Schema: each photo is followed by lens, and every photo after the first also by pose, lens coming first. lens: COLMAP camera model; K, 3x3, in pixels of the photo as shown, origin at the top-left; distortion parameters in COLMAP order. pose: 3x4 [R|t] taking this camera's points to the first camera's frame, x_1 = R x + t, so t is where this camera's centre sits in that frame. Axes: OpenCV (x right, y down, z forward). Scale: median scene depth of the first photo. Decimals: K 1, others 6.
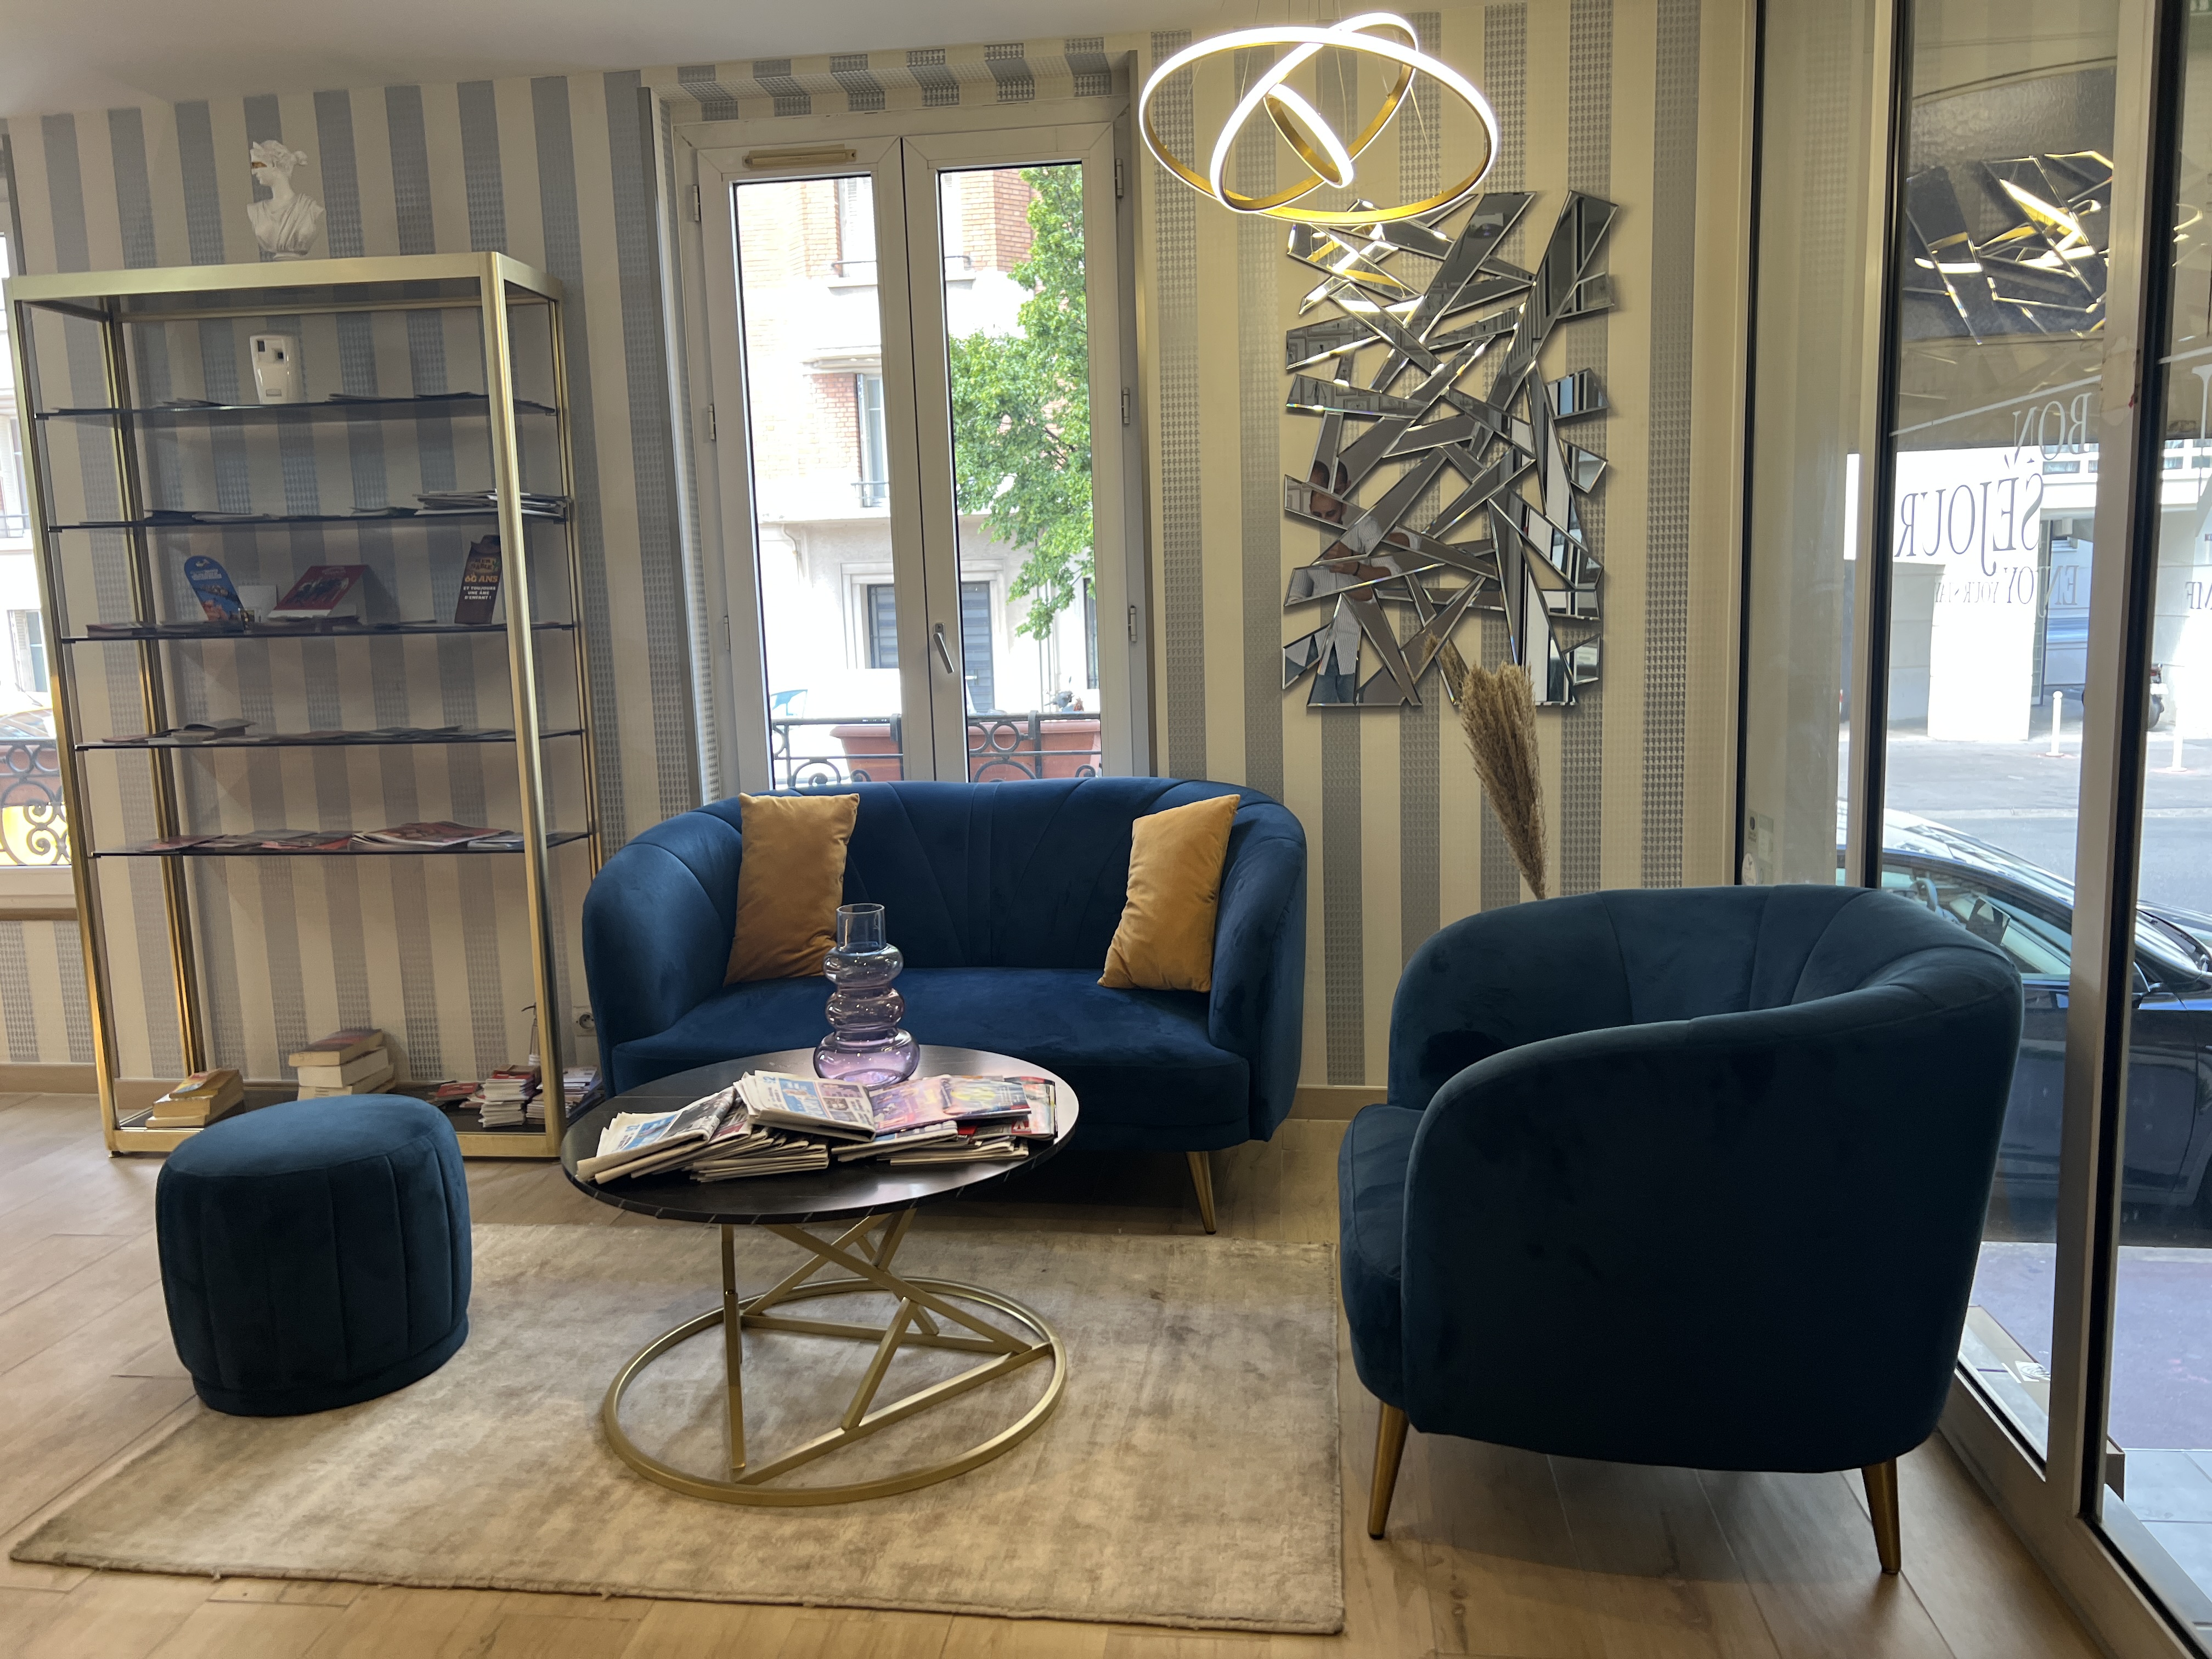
lens RADIAL K [[1713.4, 0, 1091.4], [0, 1713.4, 876.3], [0, 0, 1]] dist [0.129648, -0.198077]
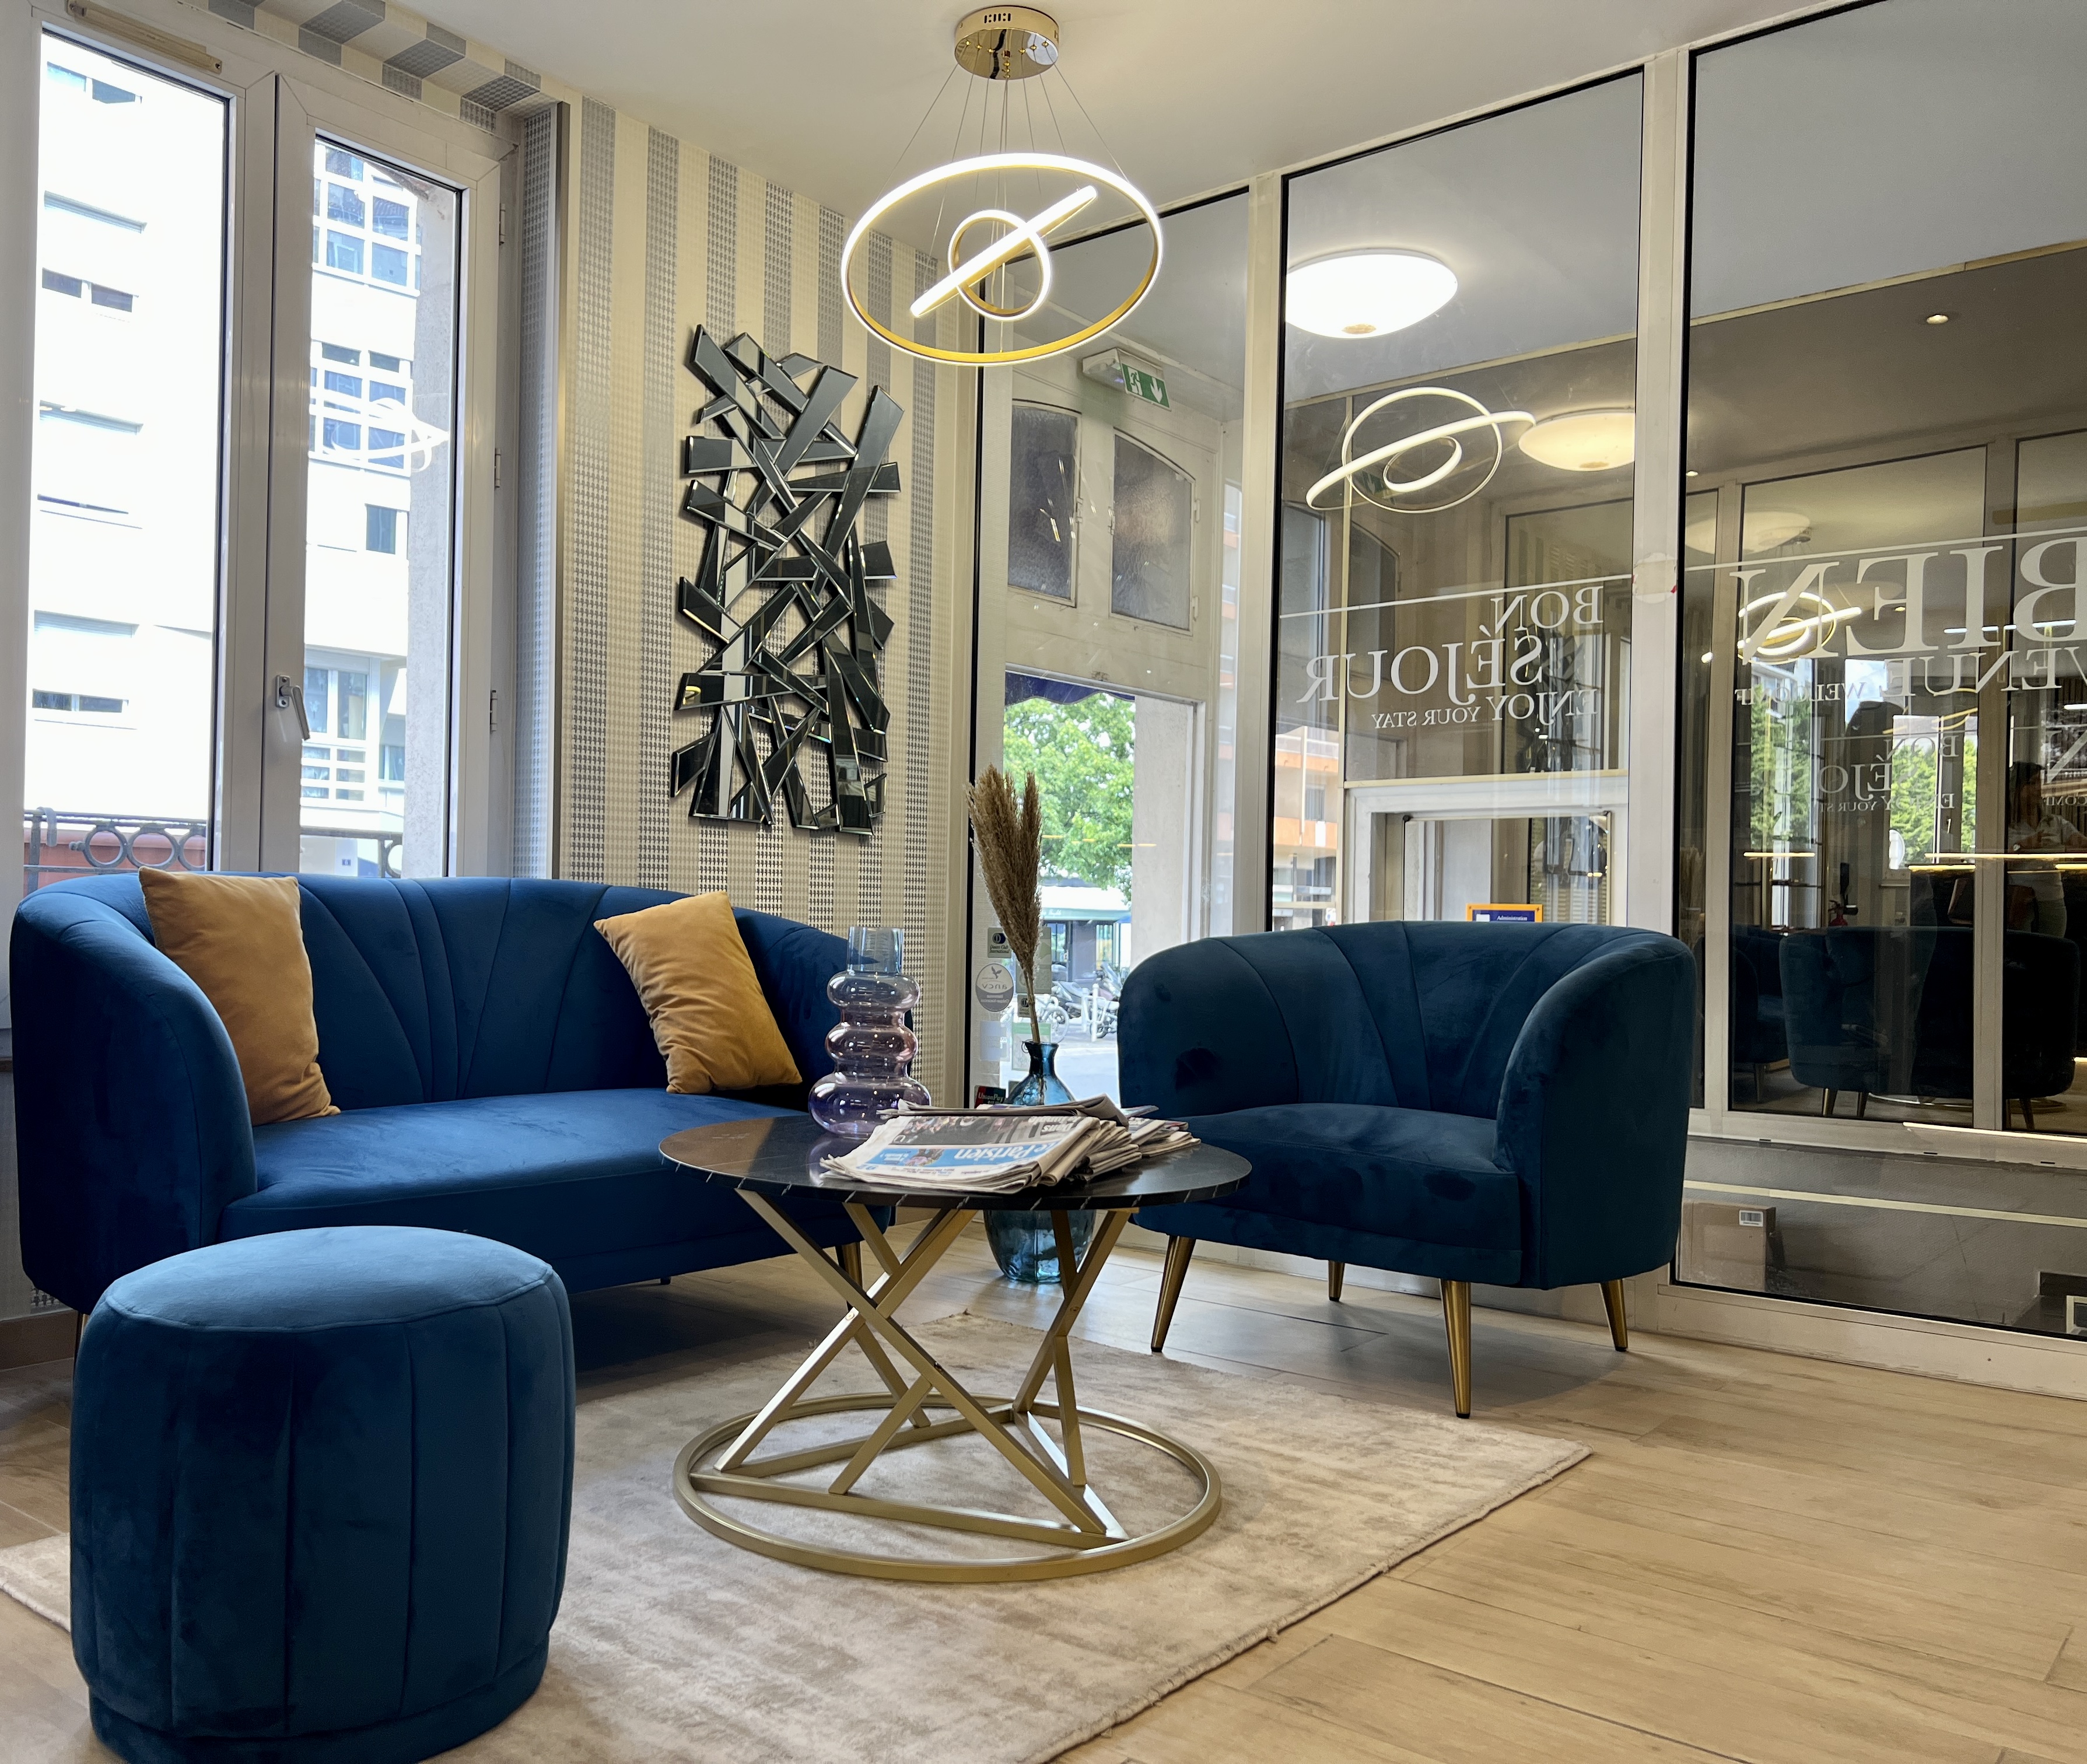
lens RADIAL K [[1764.1, 0, 1042.0], [0, 1764.1, 925.0], [0, 0, 1]] dist [0.051089, 0.000330]
pose [[0.512440, 0.033857, 0.858055, -0.960996], [0.093806, 0.991036, -0.095126, 0.115626], [-0.853584, 0.129238, 0.504670, 0.521919]]
